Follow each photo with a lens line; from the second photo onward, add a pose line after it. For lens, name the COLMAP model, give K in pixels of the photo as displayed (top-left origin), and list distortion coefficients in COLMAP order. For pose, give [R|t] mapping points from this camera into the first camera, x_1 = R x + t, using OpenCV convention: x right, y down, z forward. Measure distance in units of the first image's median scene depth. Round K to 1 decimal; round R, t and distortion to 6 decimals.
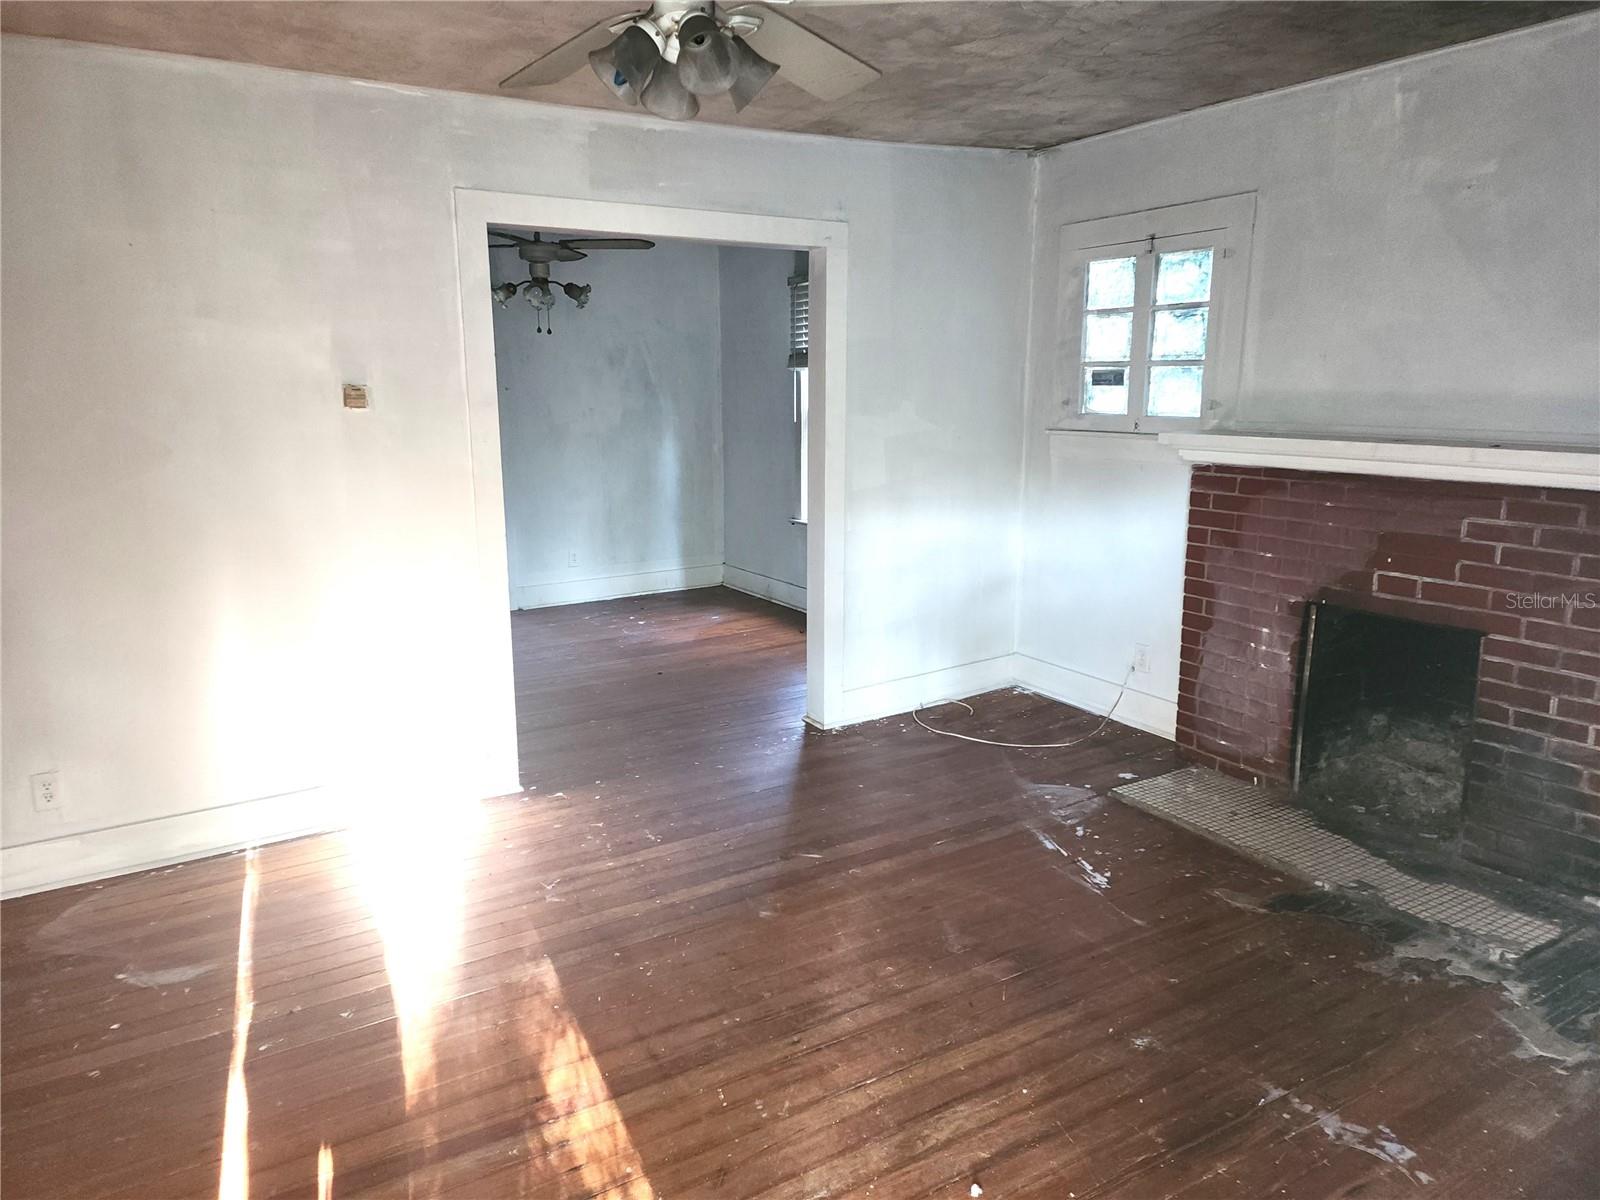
lens RADIAL K [[1113.4, 0, 794.3], [0, 1113.4, 621.7], [0, 0, 1]] dist [0.183901, -0.223941]
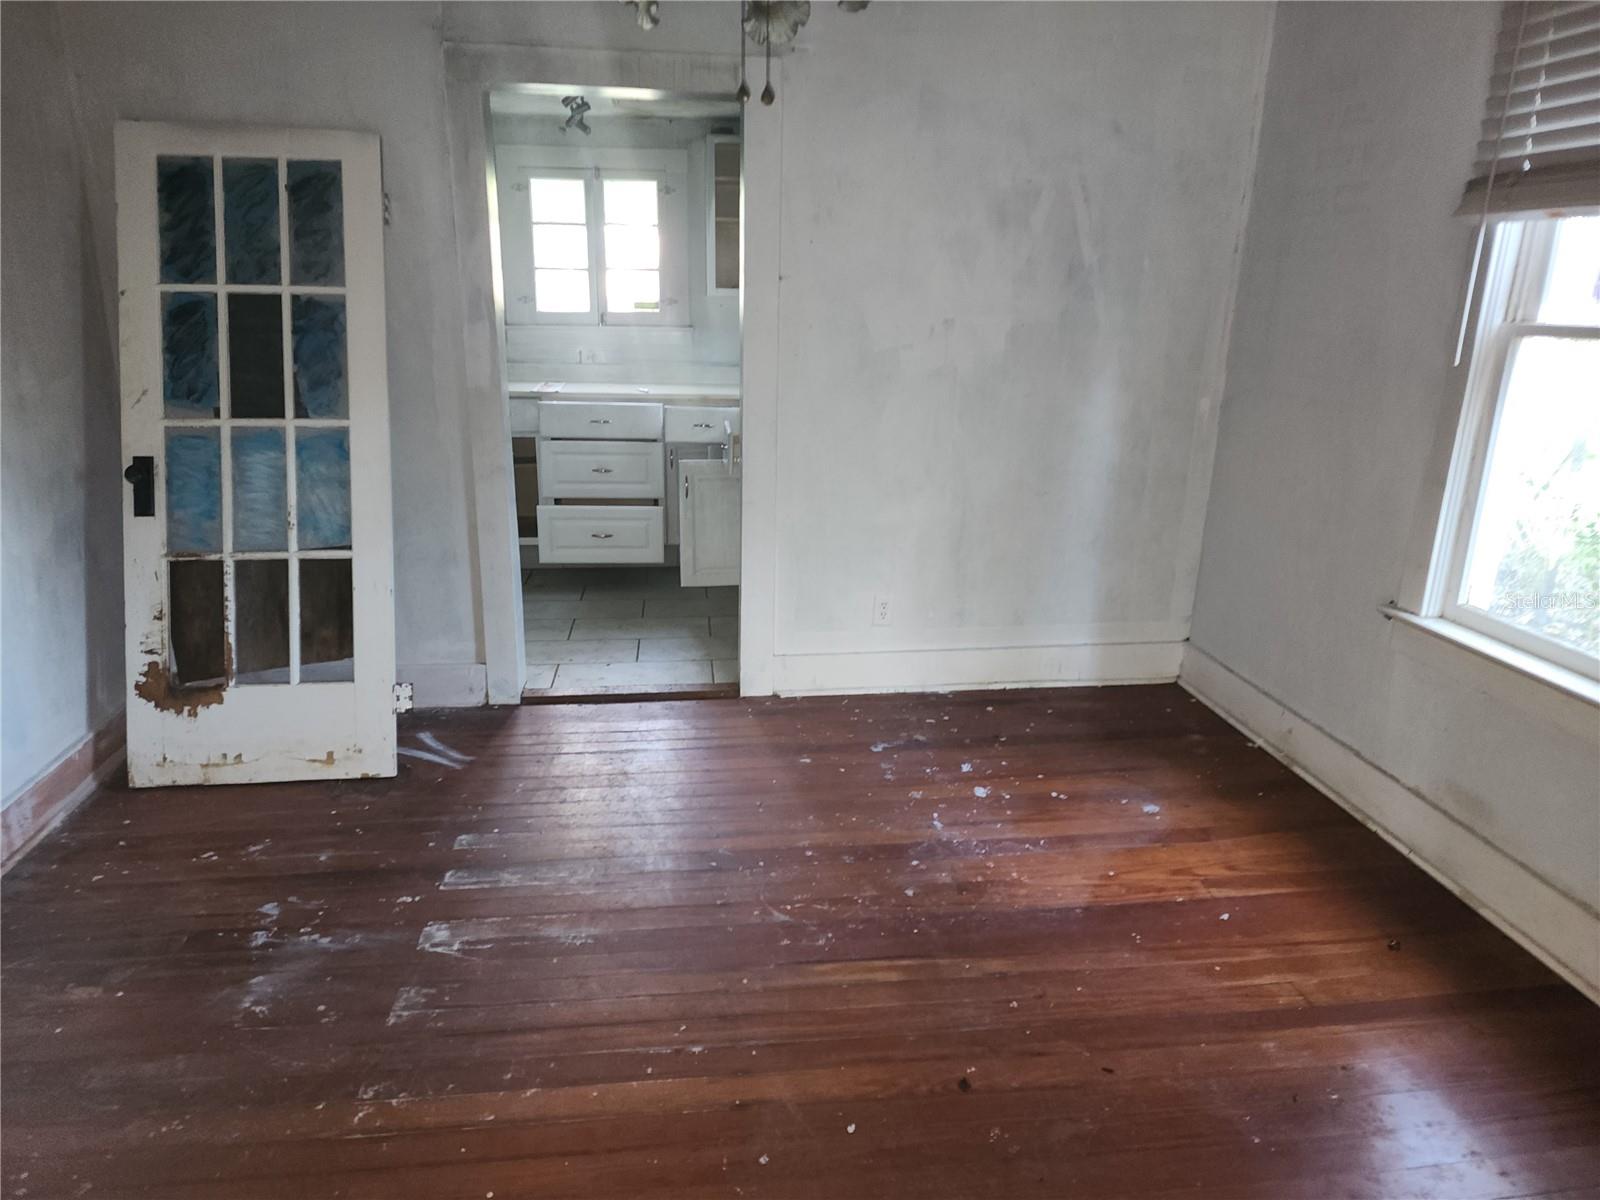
lens RADIAL K [[1113.4, 0, 794.3], [0, 1113.4, 621.7], [0, 0, 1]] dist [0.183901, -0.223941]
pose [[0.922125, 0.130304, -0.364290, -0.049993], [-0.101739, 0.990108, 0.096623, -0.110601], [0.373276, -0.052035, 0.926260, 0.567482]]
